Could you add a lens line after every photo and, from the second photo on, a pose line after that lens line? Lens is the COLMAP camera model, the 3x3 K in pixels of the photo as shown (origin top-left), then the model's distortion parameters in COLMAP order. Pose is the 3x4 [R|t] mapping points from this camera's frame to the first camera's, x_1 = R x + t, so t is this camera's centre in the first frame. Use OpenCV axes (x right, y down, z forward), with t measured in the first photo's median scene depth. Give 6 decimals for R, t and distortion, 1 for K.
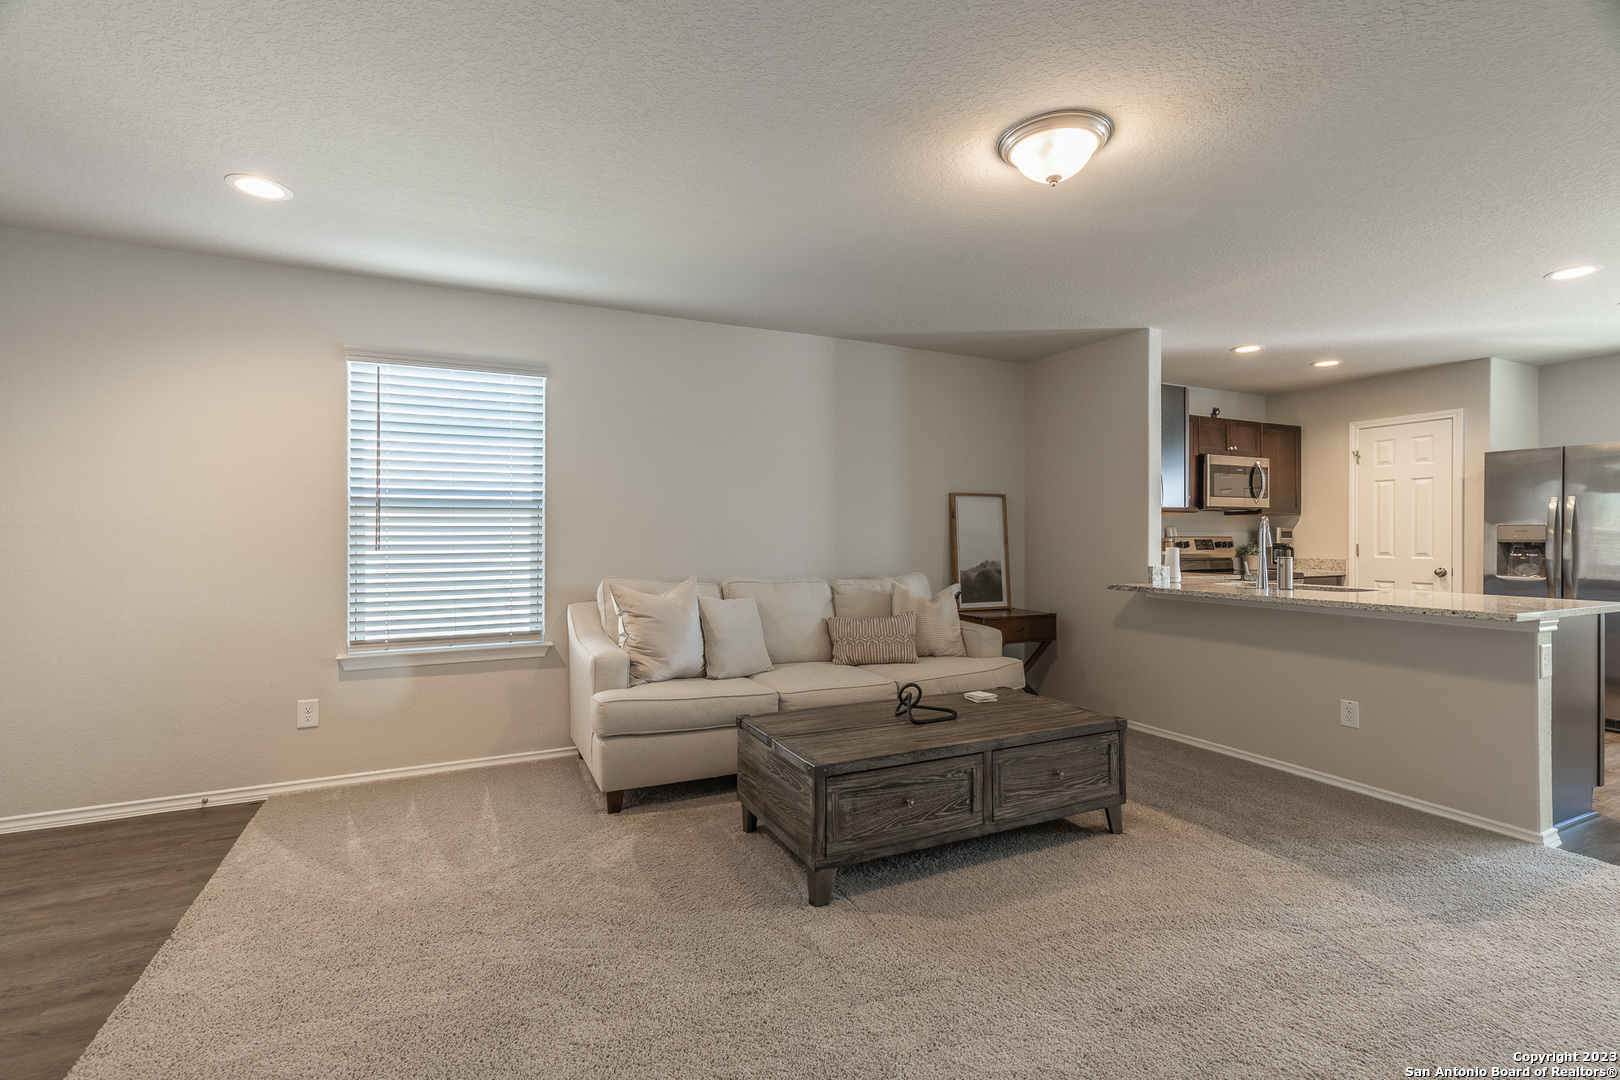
lens RADIAL K [[747.5, 0, 806.1], [0, 747.5, 534.0], [0, 0, 1]] dist [0.004297, -0.000712]
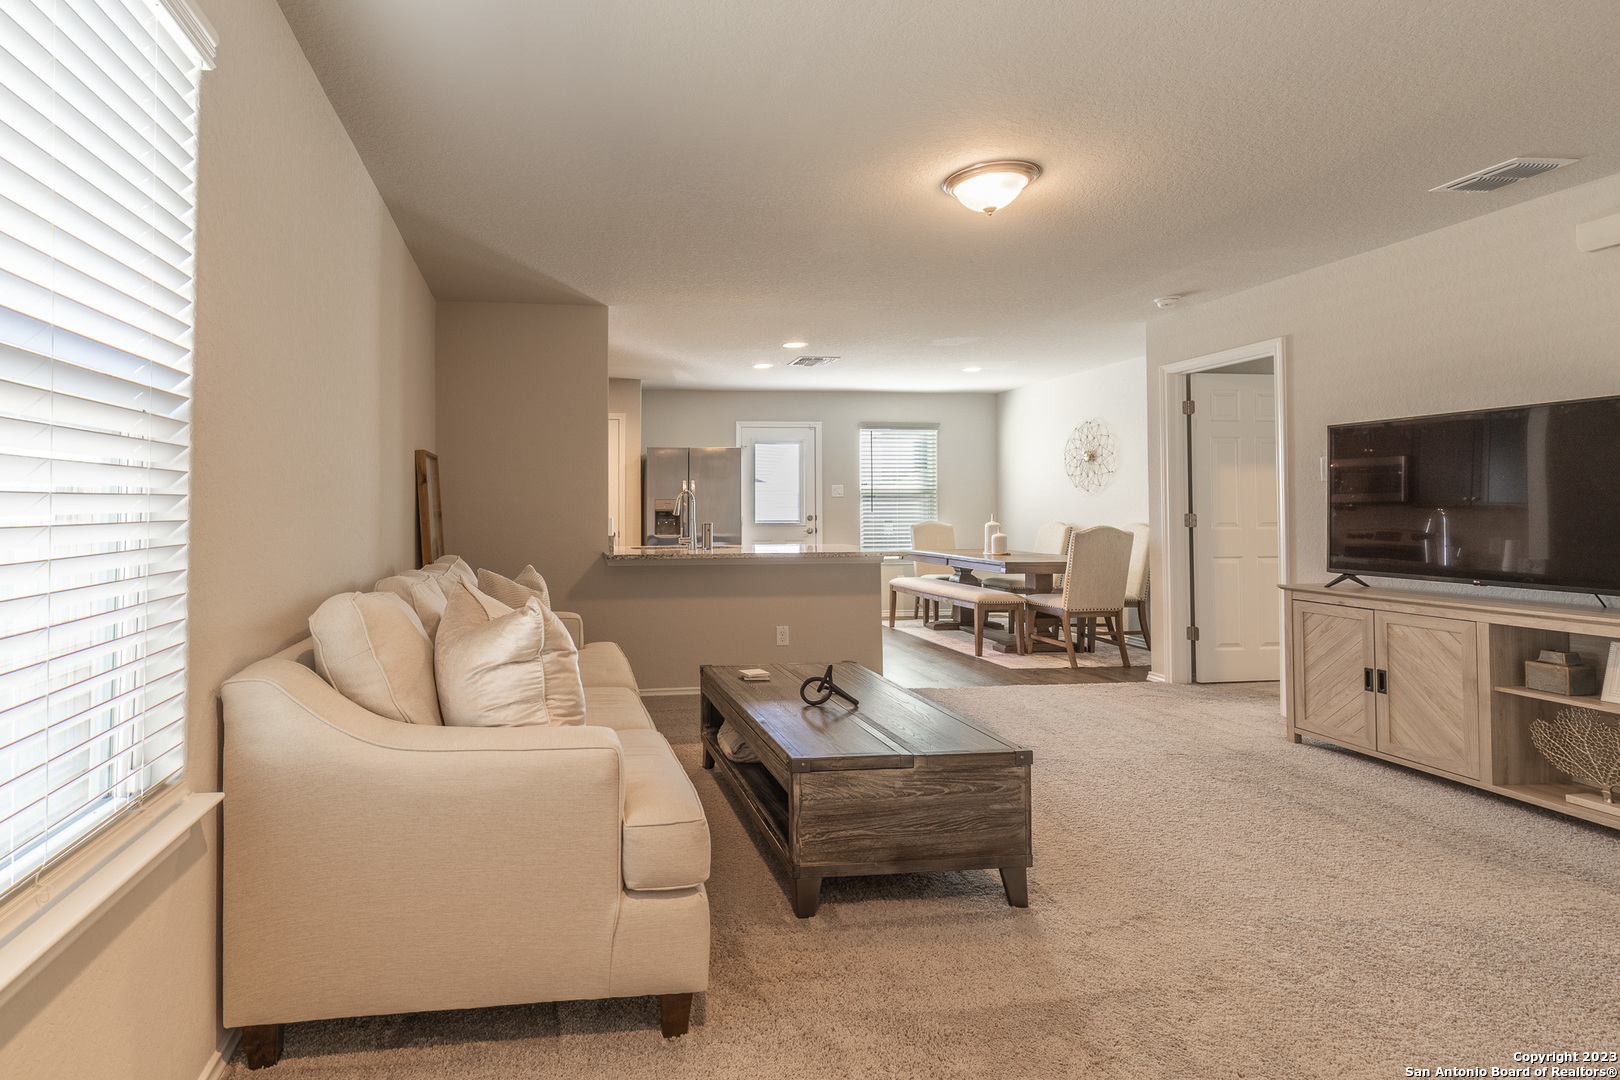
lens RADIAL K [[789.6, 0, 639.7], [0, 789.6, 492.9], [0, 0, 1]] dist [0.001018, 0.000126]
pose [[0.336399, 0.015278, 0.941596, -0.697520], [0.003206, 0.999844, -0.017369, 0.002633], [-0.941714, 0.008862, 0.336298, 0.730808]]
